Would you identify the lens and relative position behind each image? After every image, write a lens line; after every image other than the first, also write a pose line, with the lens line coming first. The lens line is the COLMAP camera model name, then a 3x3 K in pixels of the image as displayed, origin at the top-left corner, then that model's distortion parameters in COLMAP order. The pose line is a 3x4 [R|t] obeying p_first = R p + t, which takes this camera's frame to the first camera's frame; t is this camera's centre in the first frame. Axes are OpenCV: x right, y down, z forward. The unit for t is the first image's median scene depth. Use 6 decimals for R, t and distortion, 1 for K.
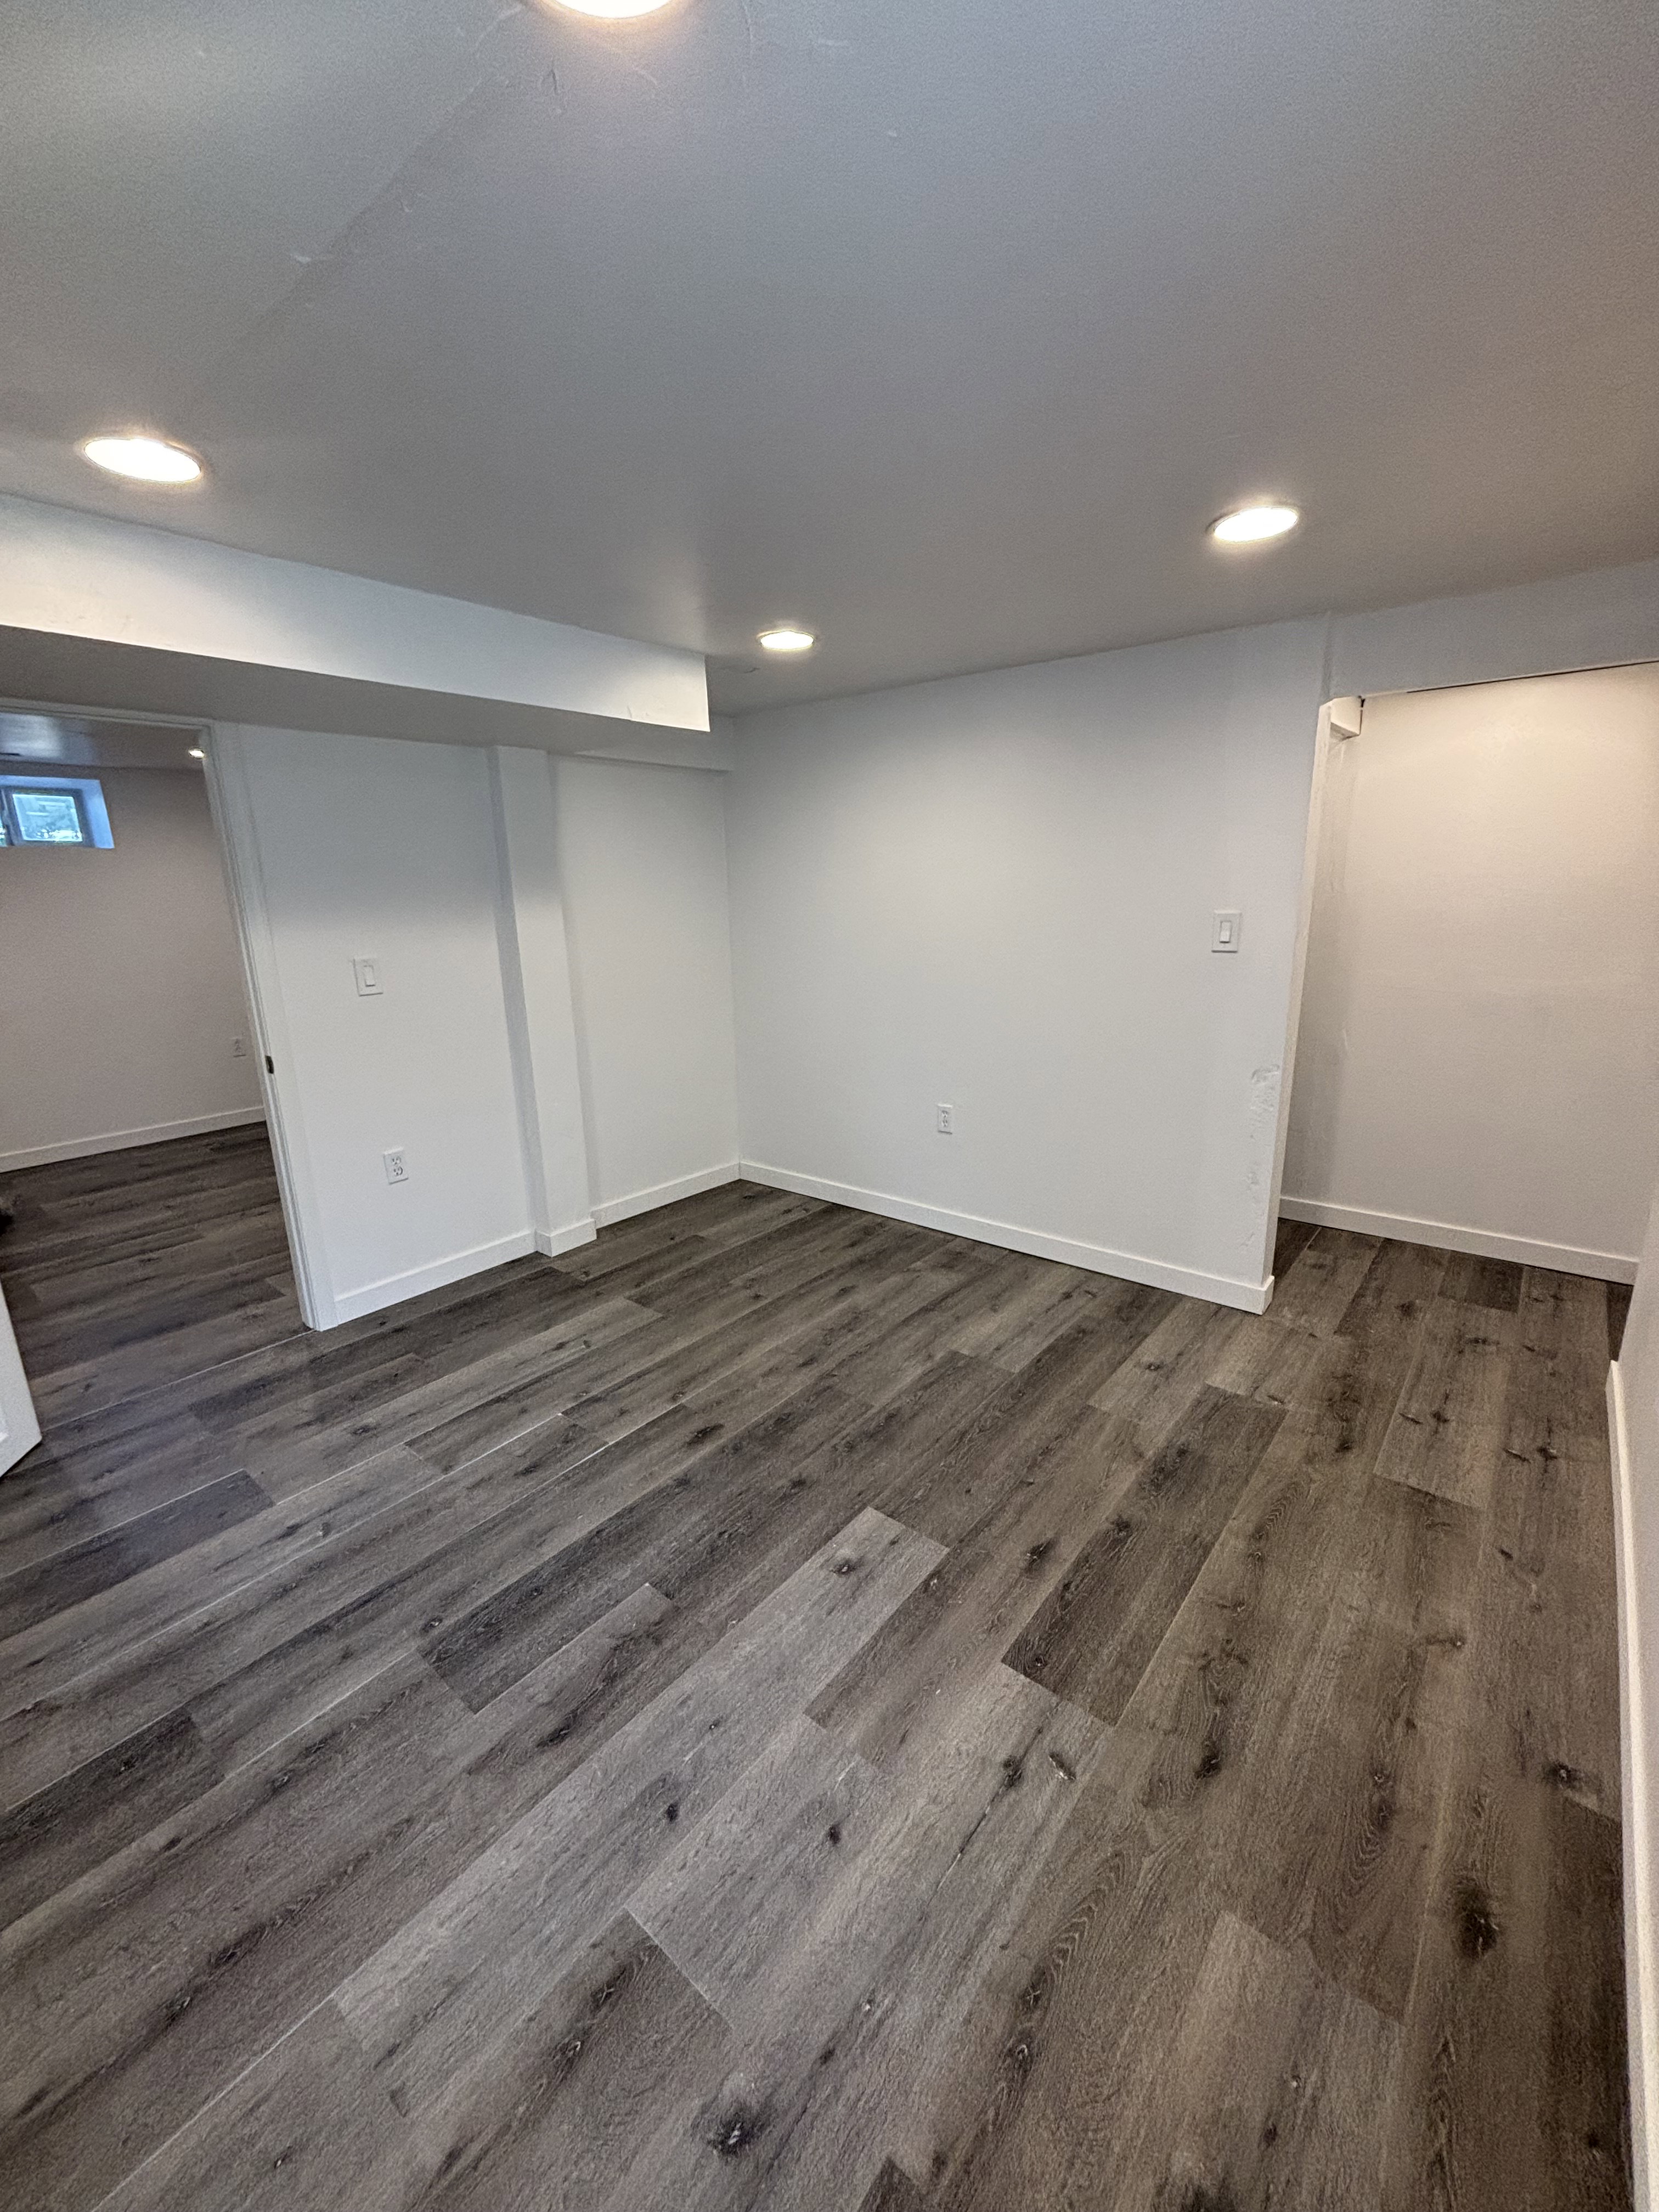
lens RADIAL K [[883.1, 0, 819.9], [0, 883.1, 1113.3], [0, 0, 1]] dist [0.000079, 0.000312]
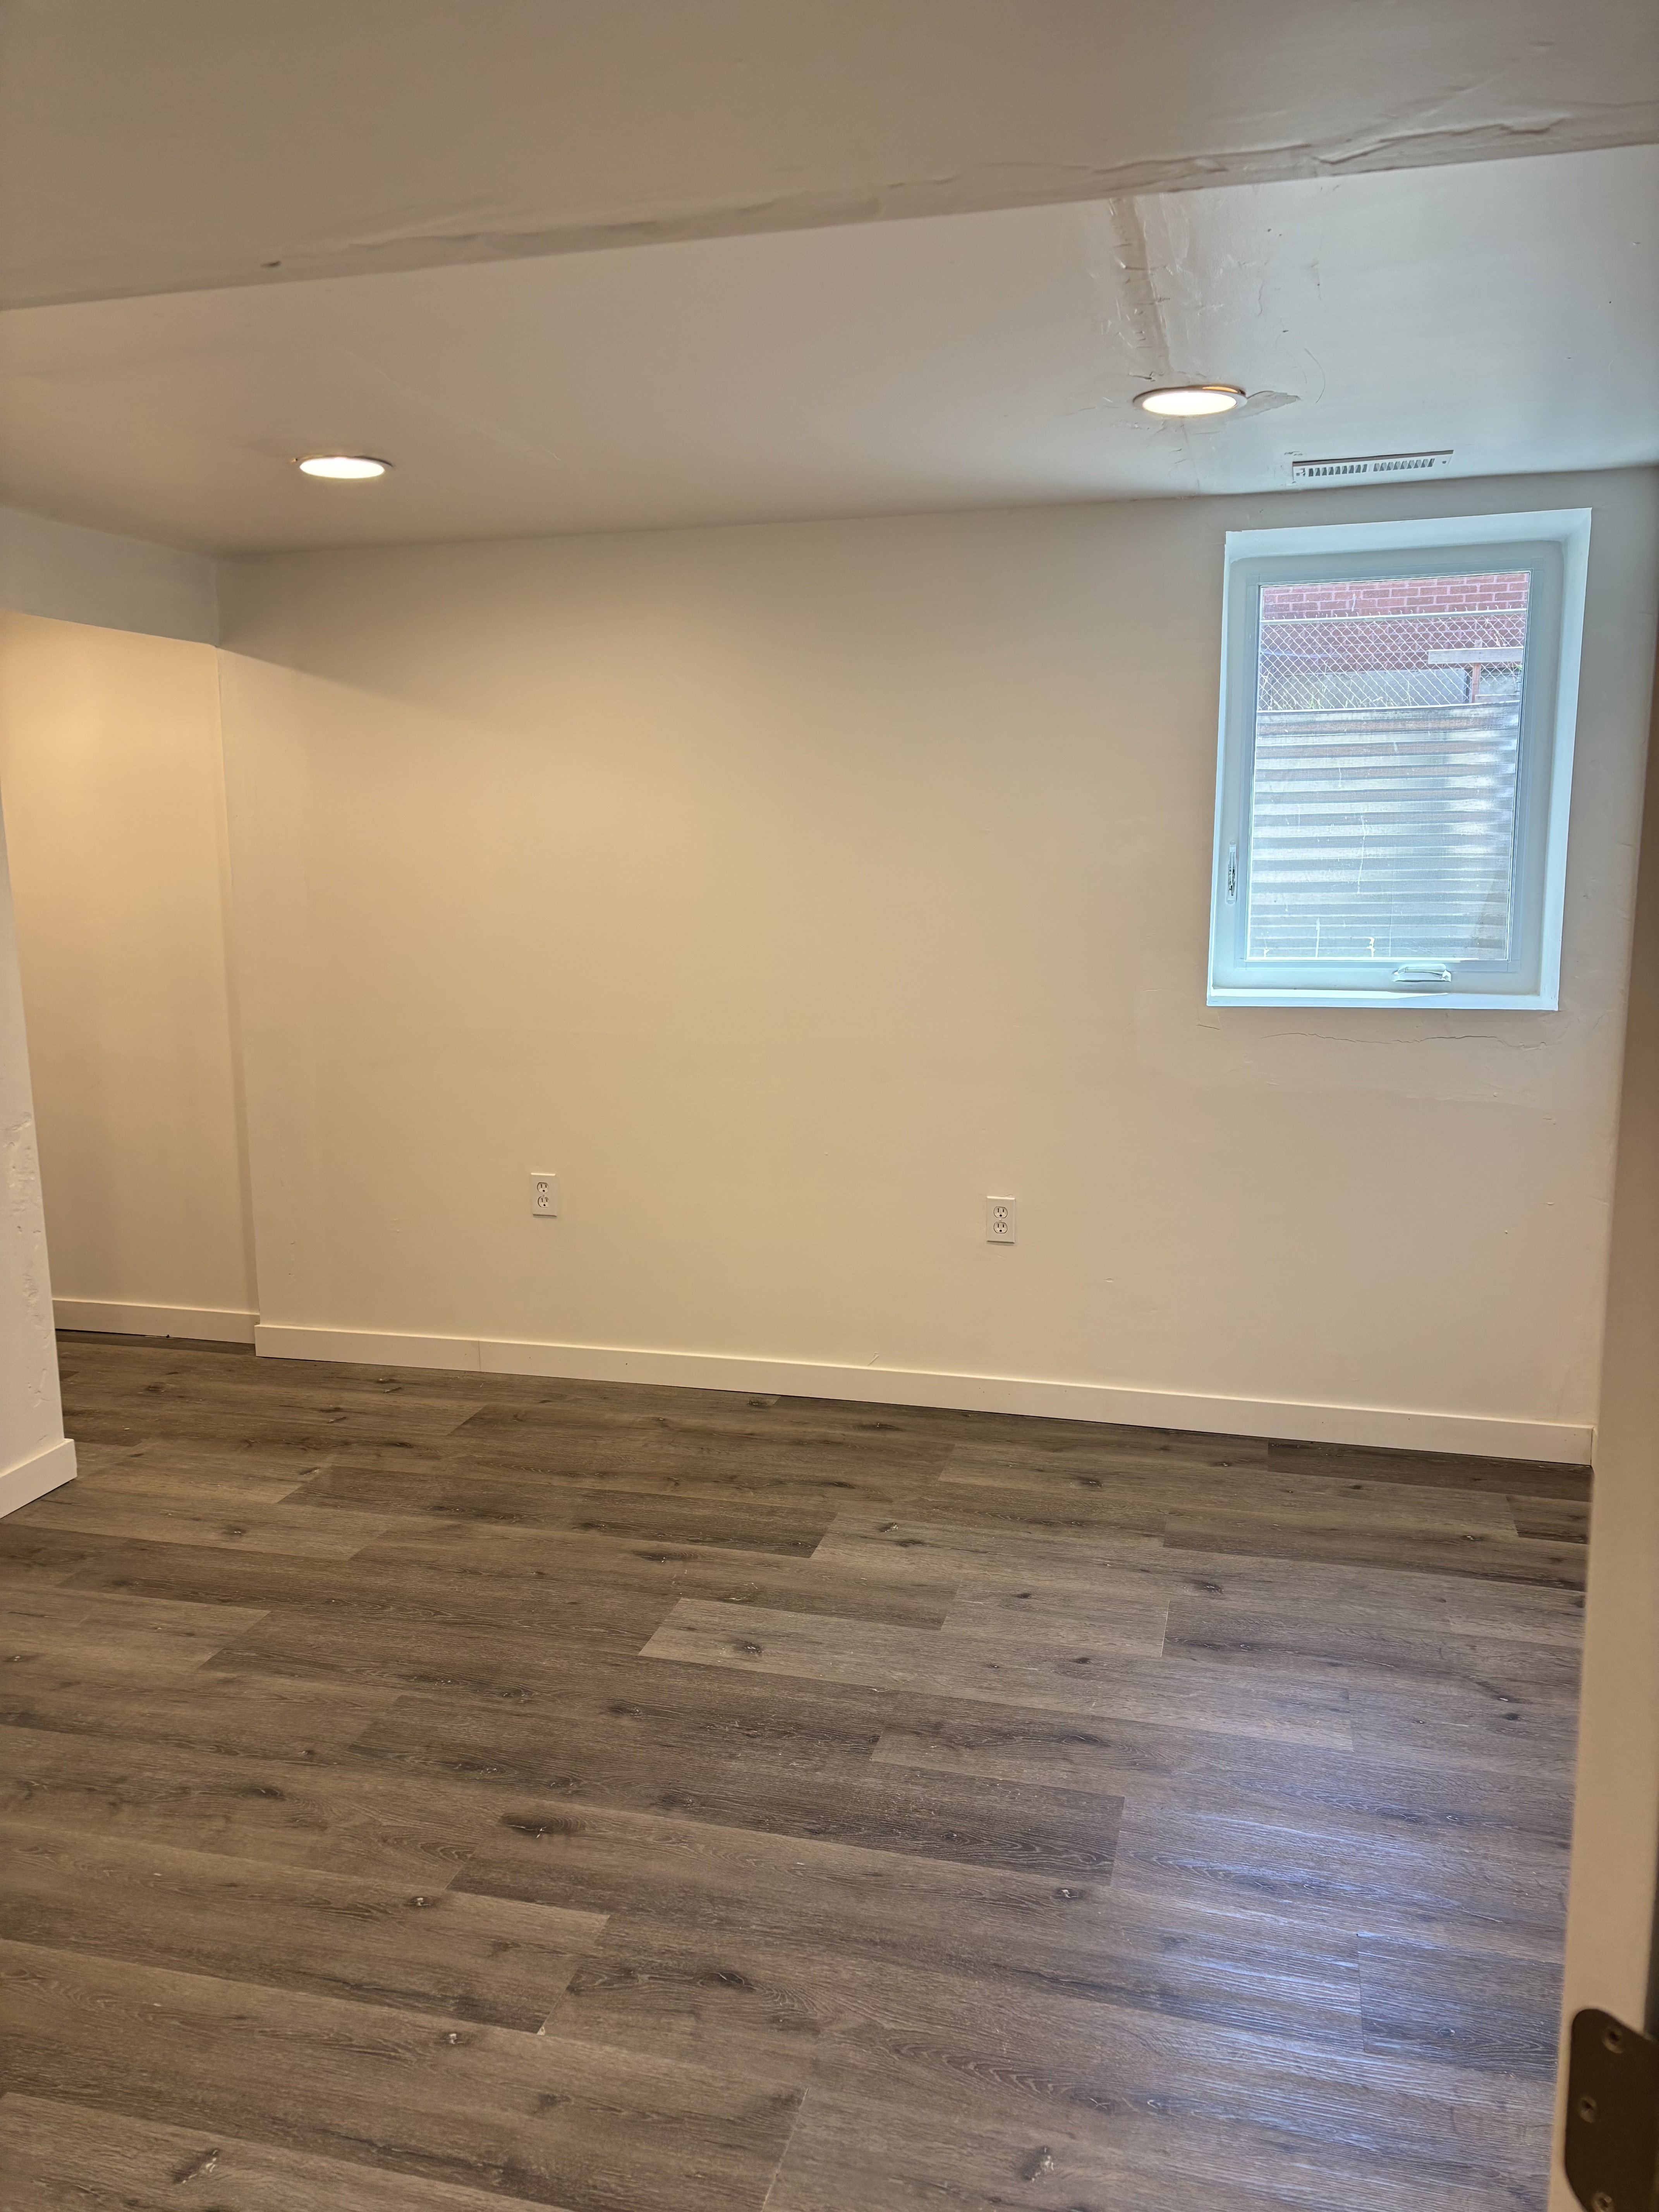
lens RADIAL K [[1661.6, 0, 842.7], [0, 1661.6, 1105.0], [0, 0, 1]] dist [0.074658, -0.043274]
pose [[-0.419153, -0.123906, 0.899421, -1.313619], [0.252760, 0.935555, 0.246676, -0.314444], [-0.872023, 0.330732, -0.360822, 1.282117]]
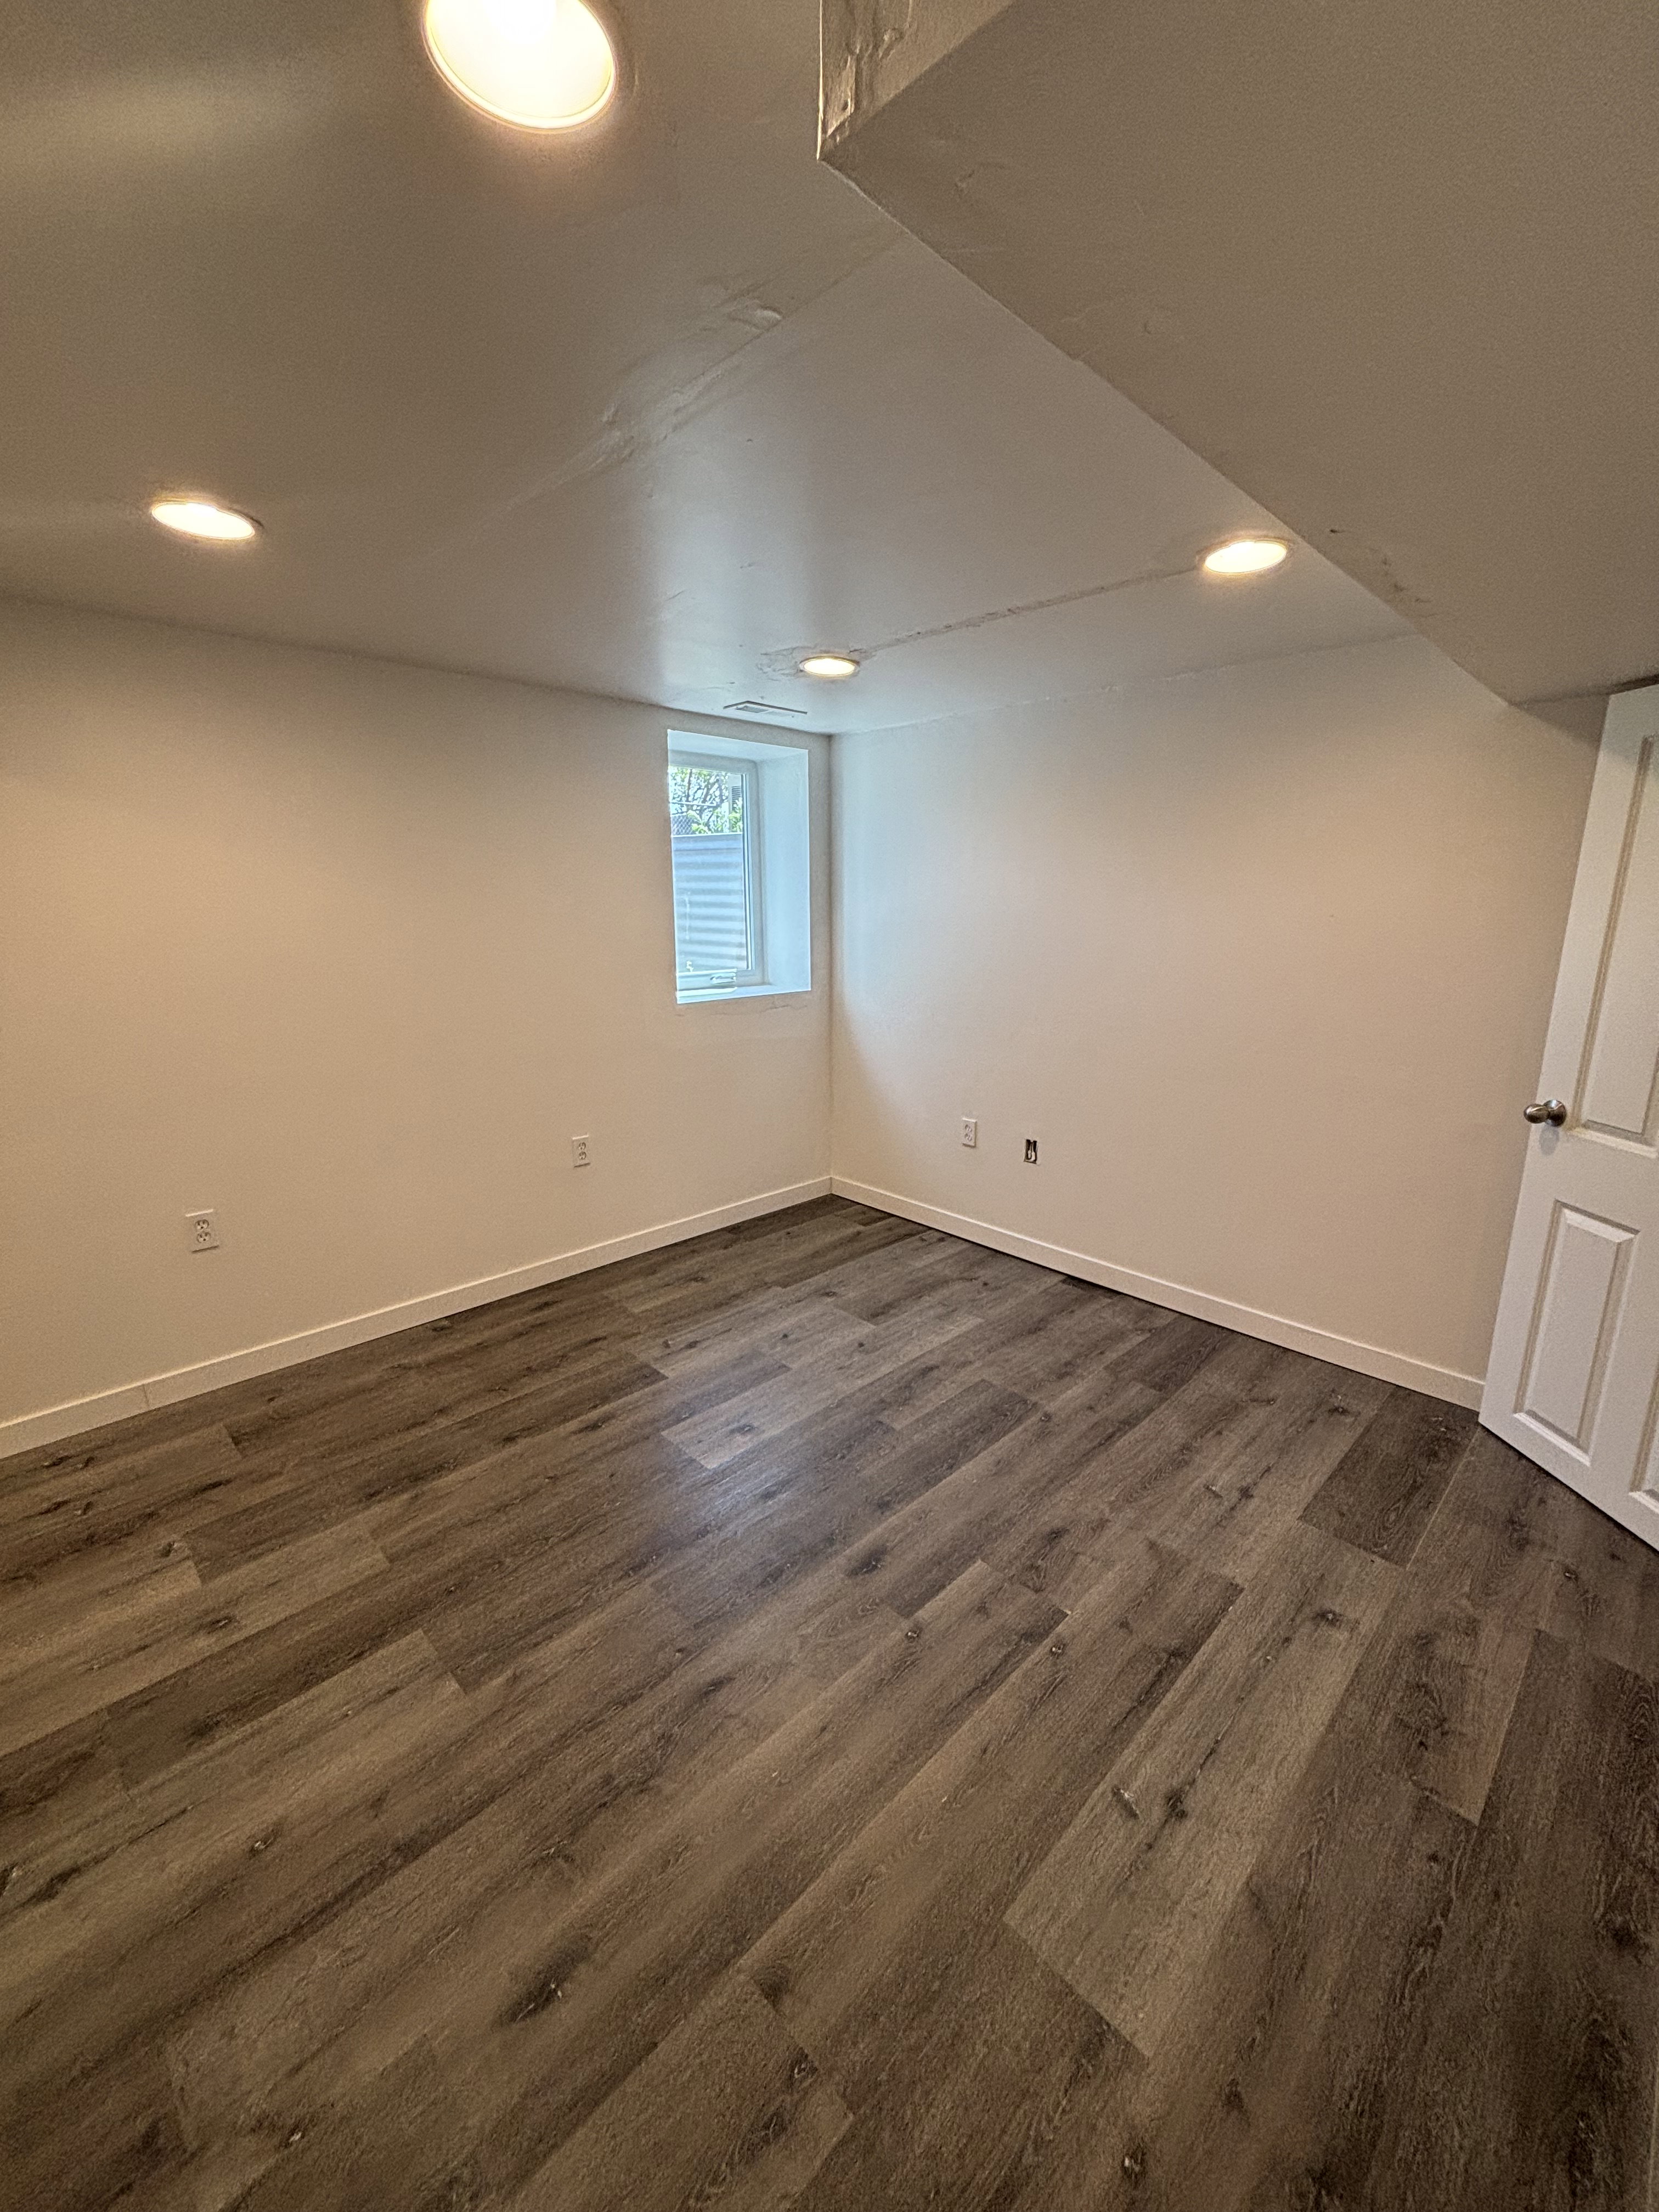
lens RADIAL K [[883.1, 0, 819.9], [0, 883.1, 1113.3], [0, 0, 1]] dist [0.000079, 0.000312]
pose [[-0.994384, -0.002216, 0.105810, -0.208051], [0.048800, 0.877553, 0.476989, -0.486121], [-0.093911, 0.479474, -0.872517, 1.837602]]
